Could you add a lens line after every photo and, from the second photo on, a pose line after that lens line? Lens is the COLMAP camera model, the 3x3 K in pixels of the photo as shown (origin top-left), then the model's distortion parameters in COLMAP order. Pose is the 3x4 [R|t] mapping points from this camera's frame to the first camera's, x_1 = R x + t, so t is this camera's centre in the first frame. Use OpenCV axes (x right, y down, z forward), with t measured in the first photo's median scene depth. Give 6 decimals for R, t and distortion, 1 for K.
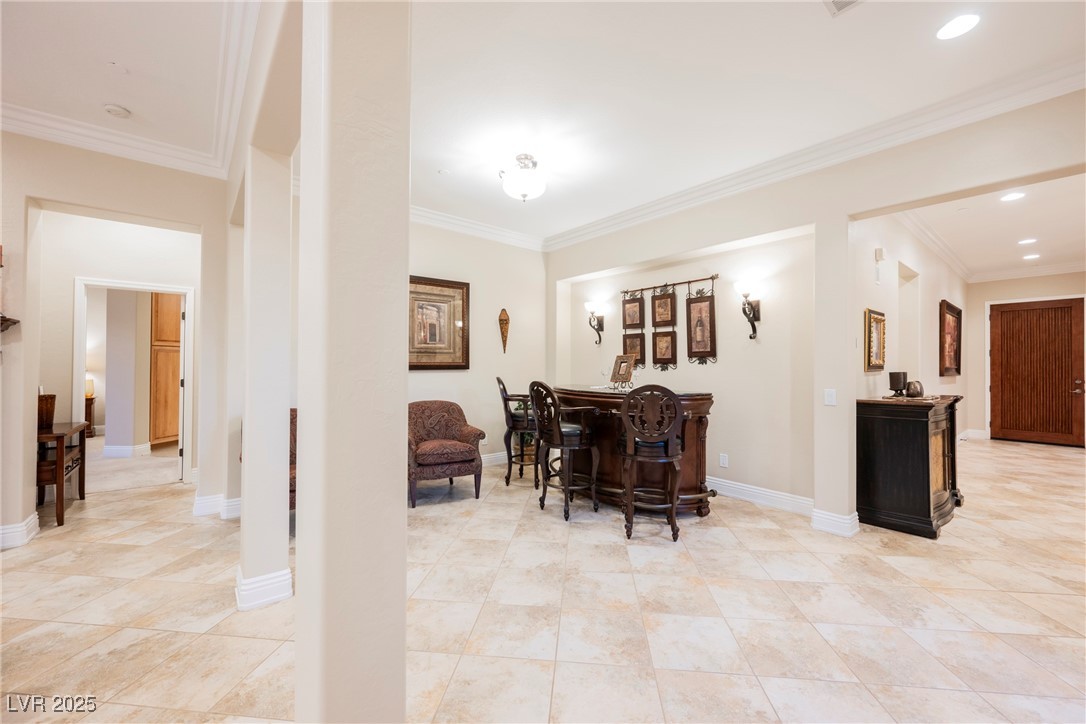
lens RADIAL K [[426.6, 0, 543.4], [0, 426.6, 363.4], [0, 0, 1]] dist [-0.000931, -0.000281]
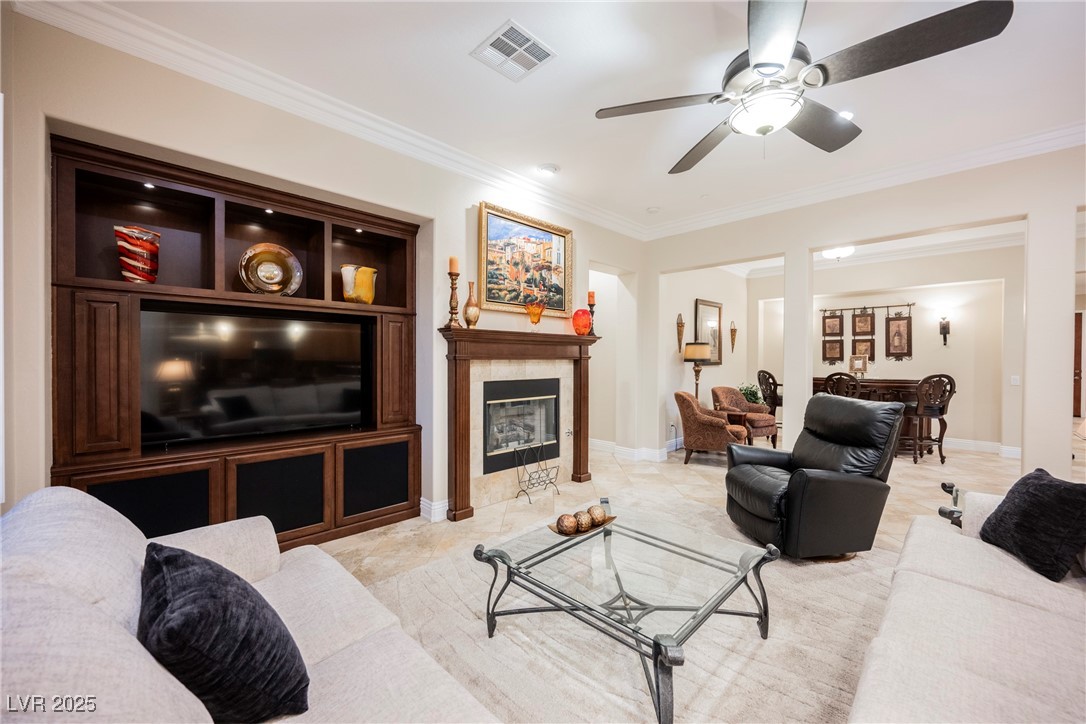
lens RADIAL K [[417.5, 0, 548.5], [0, 417.5, 380.6], [0, 0, 1]] dist [-0.001473, -0.000157]
pose [[0.993905, -0.010516, 0.109734, -1.031318], [0.004134, 0.998295, 0.058228, -0.019628], [-0.110159, -0.057419, 0.992254, -0.356115]]
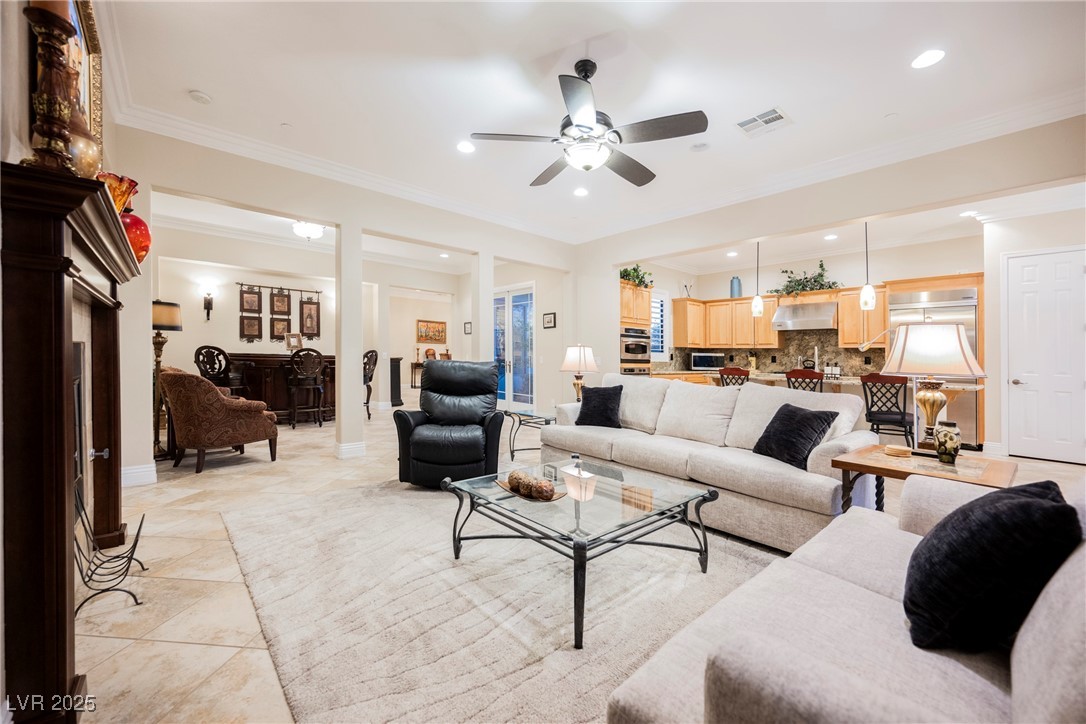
lens RADIAL K [[432.7, 0, 545.5], [0, 432.7, 345.4], [0, 0, 1]] dist [0.000835, 0.000025]
pose [[-0.036788, 0.020566, 0.999111, -1.390195], [-0.026612, 0.999413, -0.021552, 0.033903], [-0.998969, -0.027381, -0.036220, 0.102917]]
